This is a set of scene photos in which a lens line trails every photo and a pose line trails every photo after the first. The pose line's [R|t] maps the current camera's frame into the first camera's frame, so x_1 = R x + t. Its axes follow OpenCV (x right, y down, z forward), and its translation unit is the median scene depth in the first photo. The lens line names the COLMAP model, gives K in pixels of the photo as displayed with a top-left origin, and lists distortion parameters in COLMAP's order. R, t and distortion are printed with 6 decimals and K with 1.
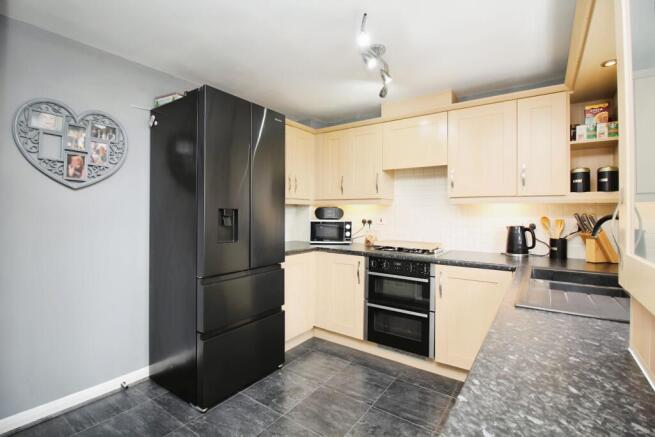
lens RADIAL K [[304.9, 0, 329.1], [0, 304.9, 214.5], [0, 0, 1]] dist [-0.012933, -0.001896]
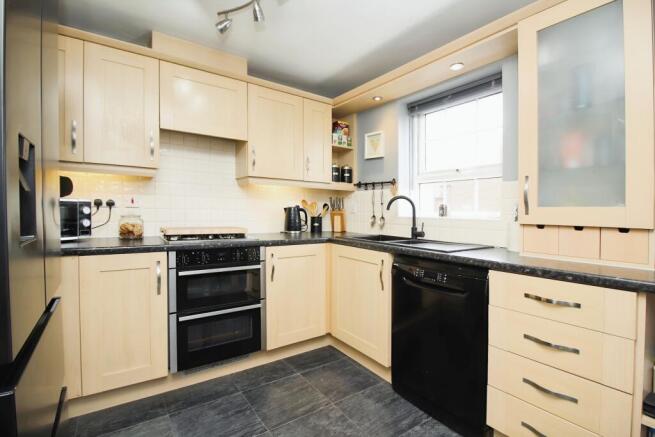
lens RADIAL K [[304.9, 0, 327.6], [0, 304.9, 219.0], [0, 0, 1]] dist [-0.012933, -0.001896]
pose [[0.321533, -0.028168, 0.946479, -0.450610], [-0.009864, 0.999404, 0.033094, 0.044531], [-0.946847, -0.019977, 0.321063, 0.512407]]
